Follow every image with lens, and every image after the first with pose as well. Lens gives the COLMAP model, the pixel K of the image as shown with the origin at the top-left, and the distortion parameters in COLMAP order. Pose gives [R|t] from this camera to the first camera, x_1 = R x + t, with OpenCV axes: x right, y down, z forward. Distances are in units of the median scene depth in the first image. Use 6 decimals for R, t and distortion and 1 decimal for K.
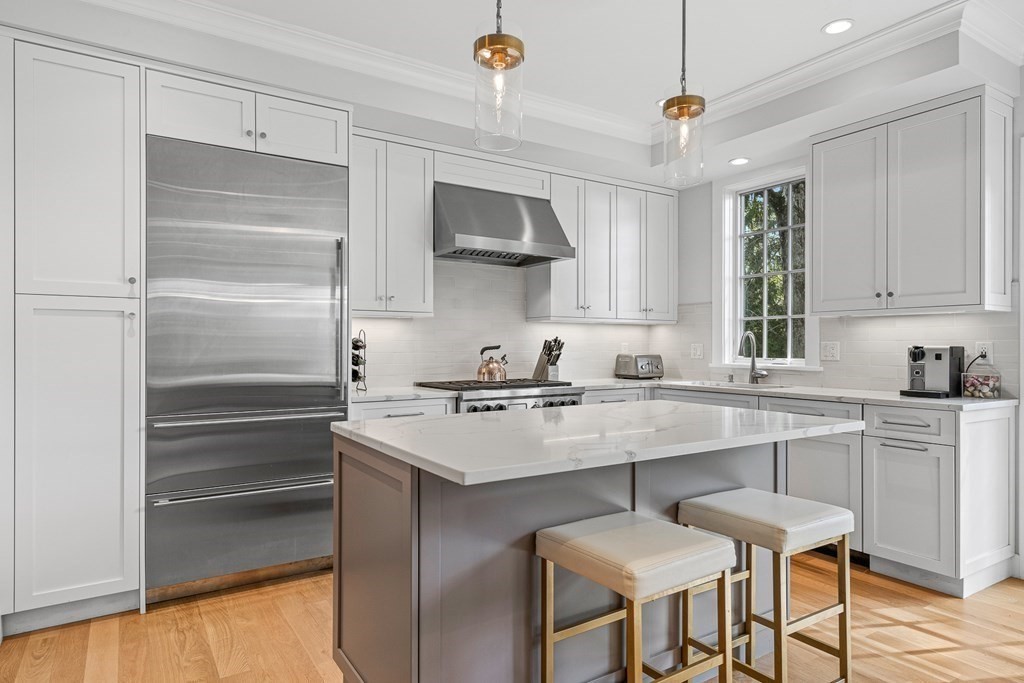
lens RADIAL K [[592.1, 0, 516.0], [0, 592.1, 342.5], [0, 0, 1]] dist [-0.006195, 0.000269]
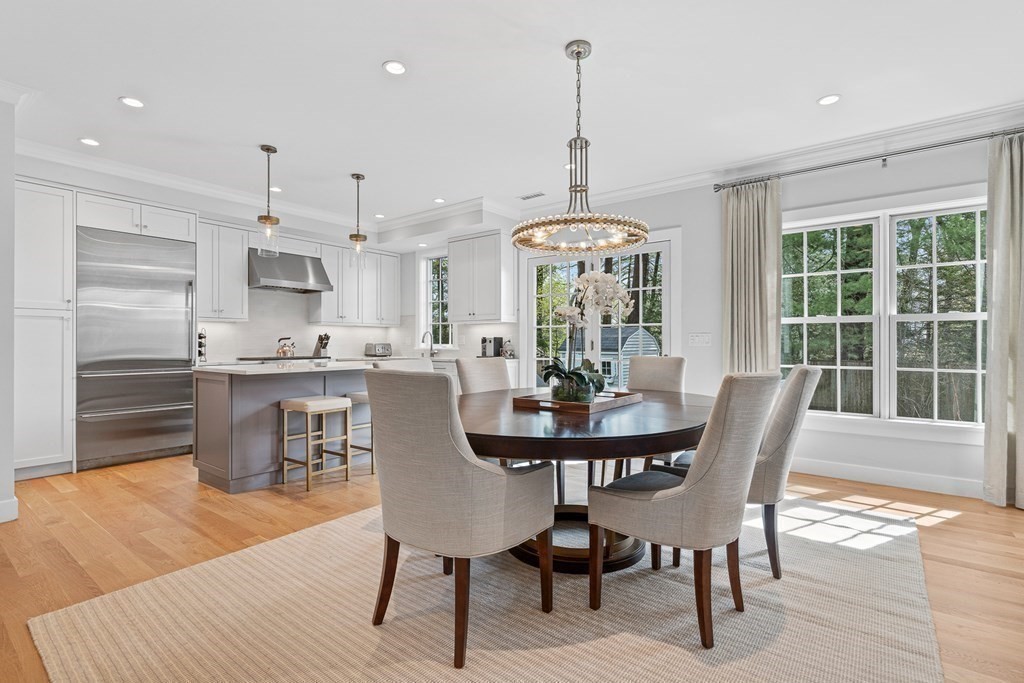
lens RADIAL K [[473.6, 0, 507.3], [0, 473.6, 340.8], [0, 0, 1]] dist [0.002753, -0.001716]
pose [[0.946087, -0.001092, 0.323910, 0.152088], [0.001434, 0.999999, -0.000819, 0.020231], [-0.323908, 0.001239, 0.946088, -0.688331]]
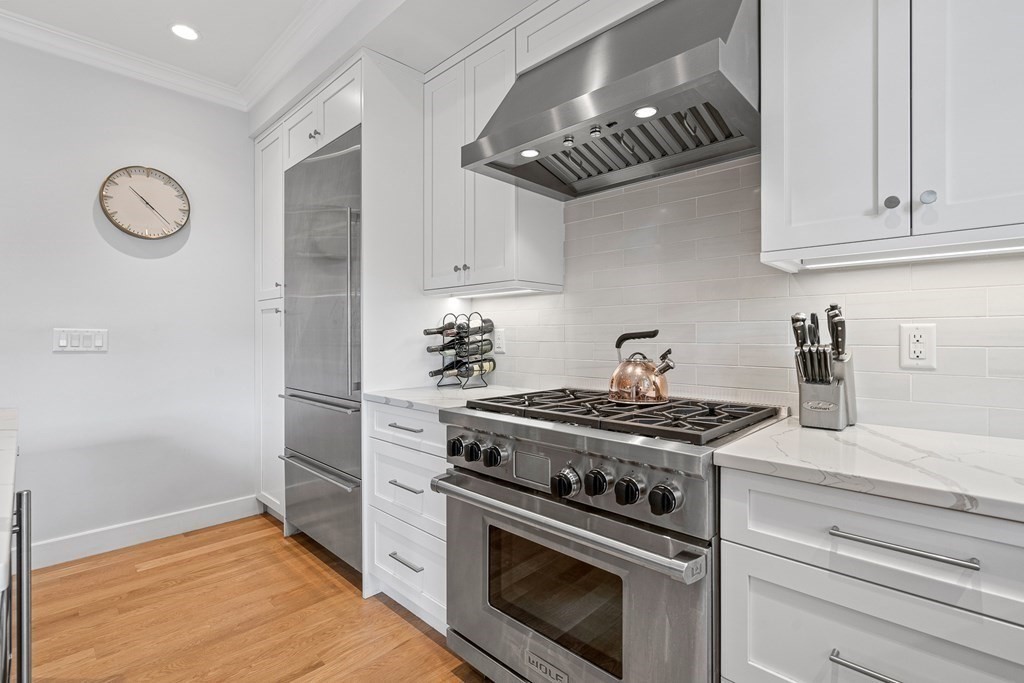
lens RADIAL K [[473.6, 0, 515.2], [0, 473.6, 335.1], [0, 0, 1]] dist [0.002753, -0.001716]
pose [[0.224867, 0.005360, -0.974375, 0.367482], [0.003442, 0.999974, 0.006295, 0.007121], [0.974383, -0.004769, 0.224843, 0.924029]]
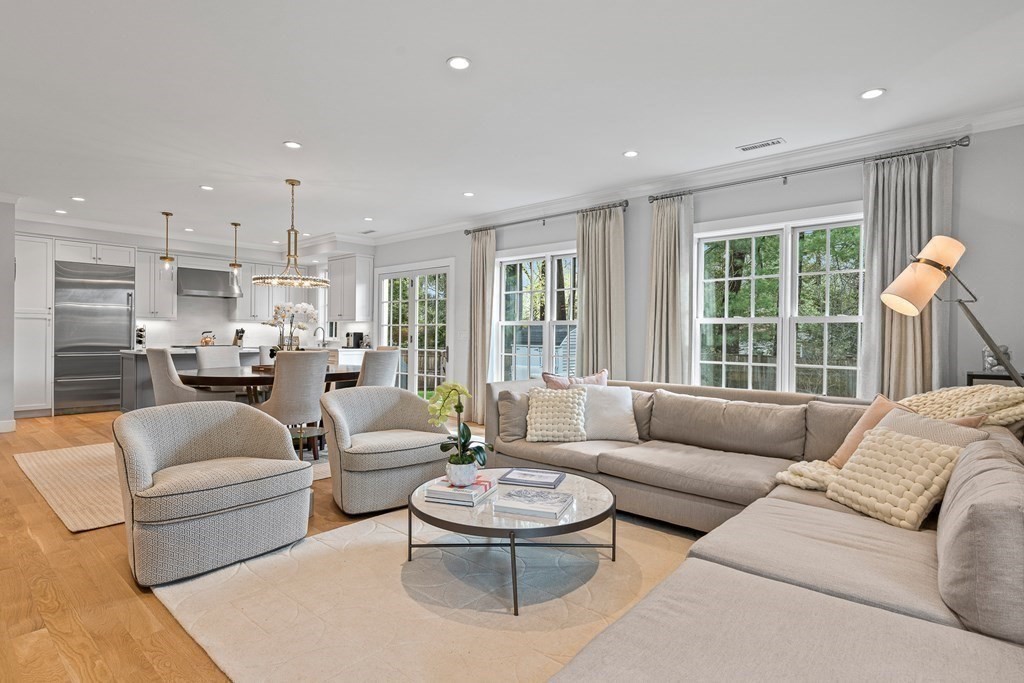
lens RADIAL K [[539.2, 0, 518.0], [0, 539.2, 335.8], [0, 0, 1]] dist [0.005410, 0.002081]
pose [[0.968544, 0.007481, 0.248730, 0.750201], [-0.008558, 0.999958, 0.003248, 0.006642], [-0.248695, -0.005274, 0.968567, -1.734088]]
